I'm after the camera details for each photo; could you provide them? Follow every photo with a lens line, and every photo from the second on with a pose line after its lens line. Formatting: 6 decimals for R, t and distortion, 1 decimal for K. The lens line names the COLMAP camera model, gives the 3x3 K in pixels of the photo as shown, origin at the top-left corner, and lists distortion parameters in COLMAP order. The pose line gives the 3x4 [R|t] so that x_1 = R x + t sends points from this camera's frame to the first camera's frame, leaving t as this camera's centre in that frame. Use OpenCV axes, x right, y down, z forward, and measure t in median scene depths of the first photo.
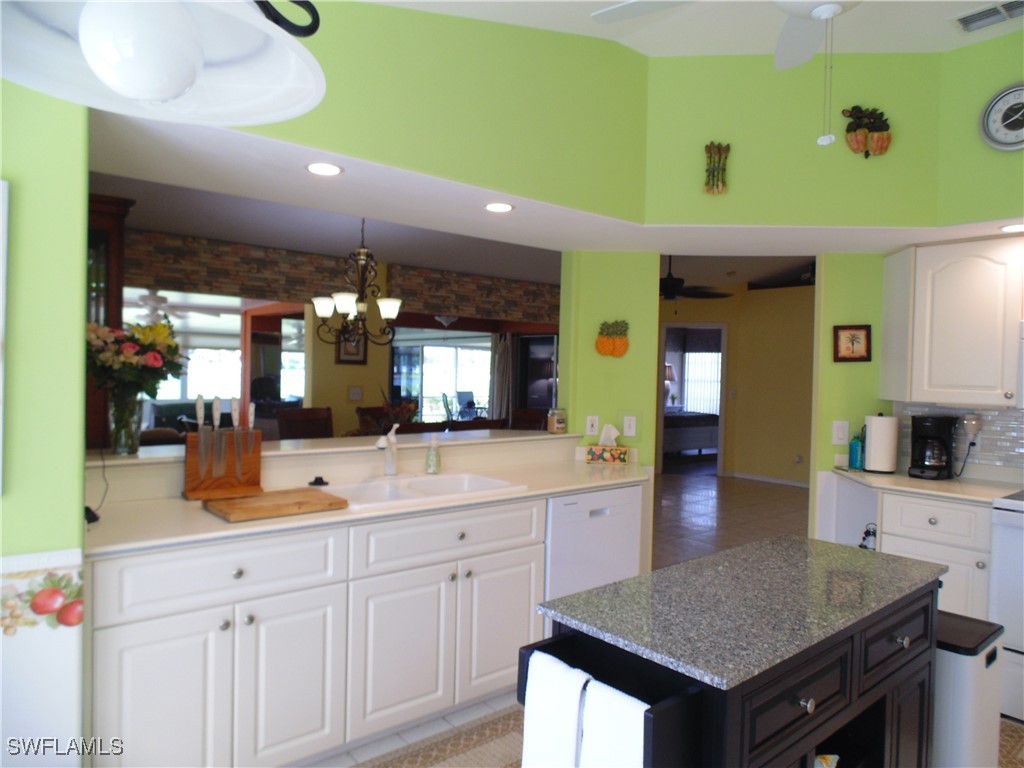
lens RADIAL K [[687.9, 0, 511.6], [0, 687.9, 385.5], [0, 0, 1]] dist [-0.007223, -0.004003]
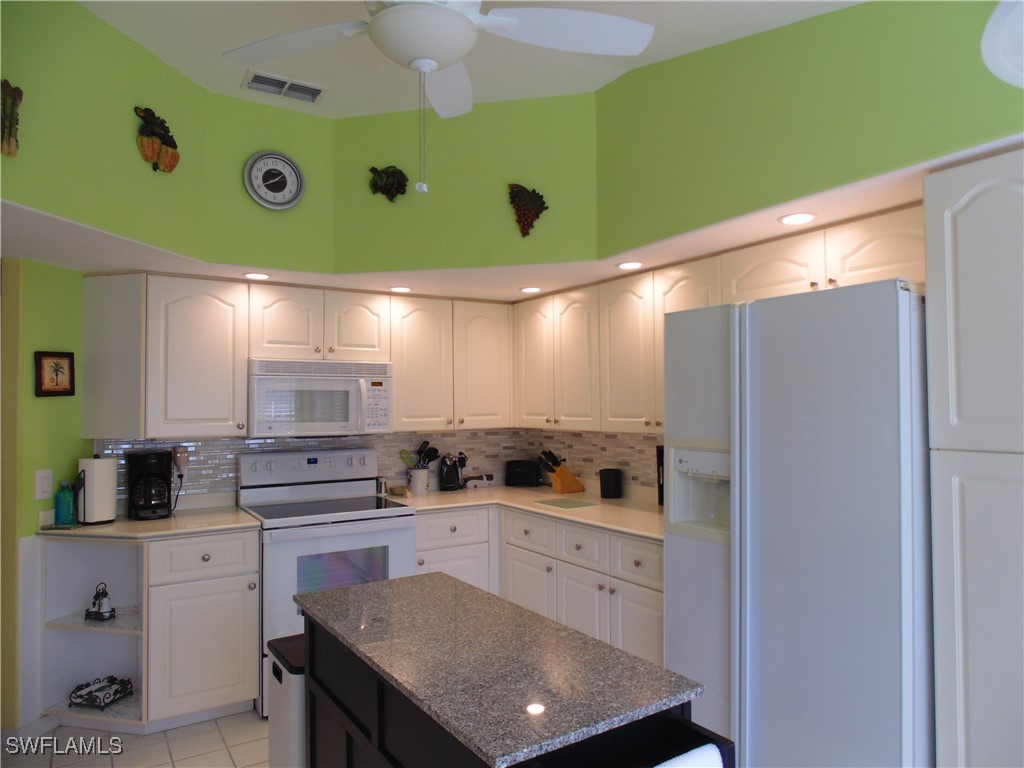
lens RADIAL K [[687.9, 0, 516.3], [0, 687.9, 380.6], [0, 0, 1]] dist [-0.007223, -0.004003]
pose [[0.130552, 0.014604, 0.991334, -0.272166], [0.037688, 0.999096, -0.019681, -0.017346], [-0.990725, 0.039930, 0.129884, 0.371746]]
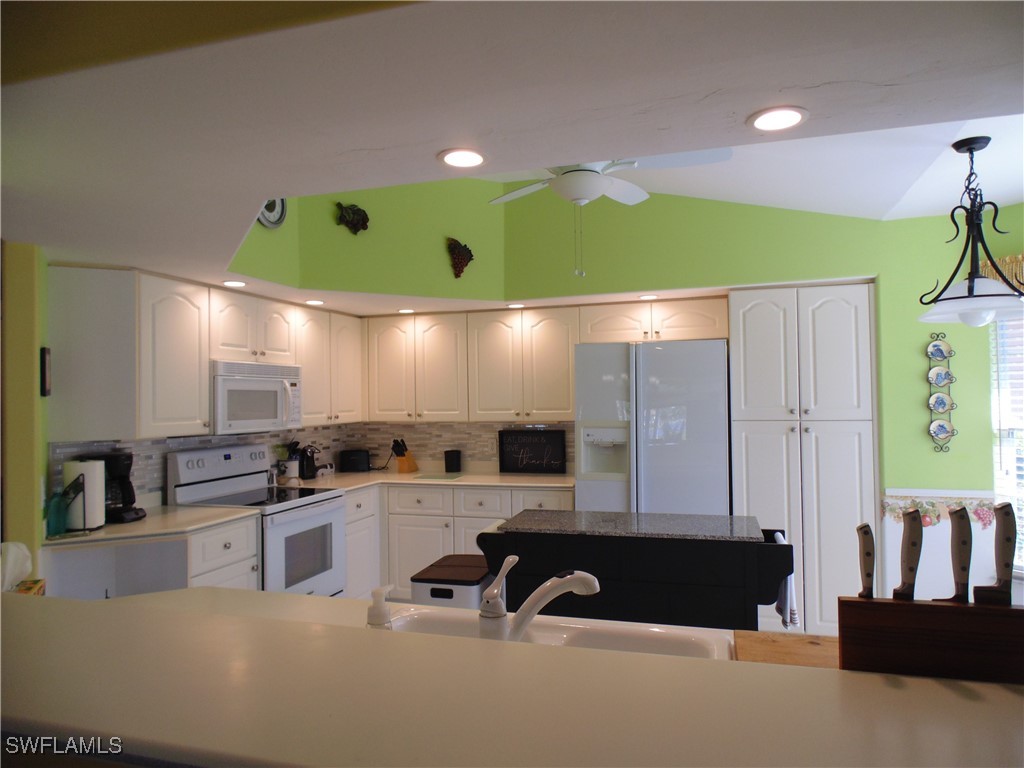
lens RADIAL K [[687.9, 0, 518.6], [0, 687.9, 383.0], [0, 0, 1]] dist [-0.007223, -0.004003]
pose [[-0.550351, 0.005935, 0.834912, -0.460935], [0.025788, 0.999618, 0.009893, -0.046225], [-0.834535, 0.026976, -0.550294, 1.063077]]
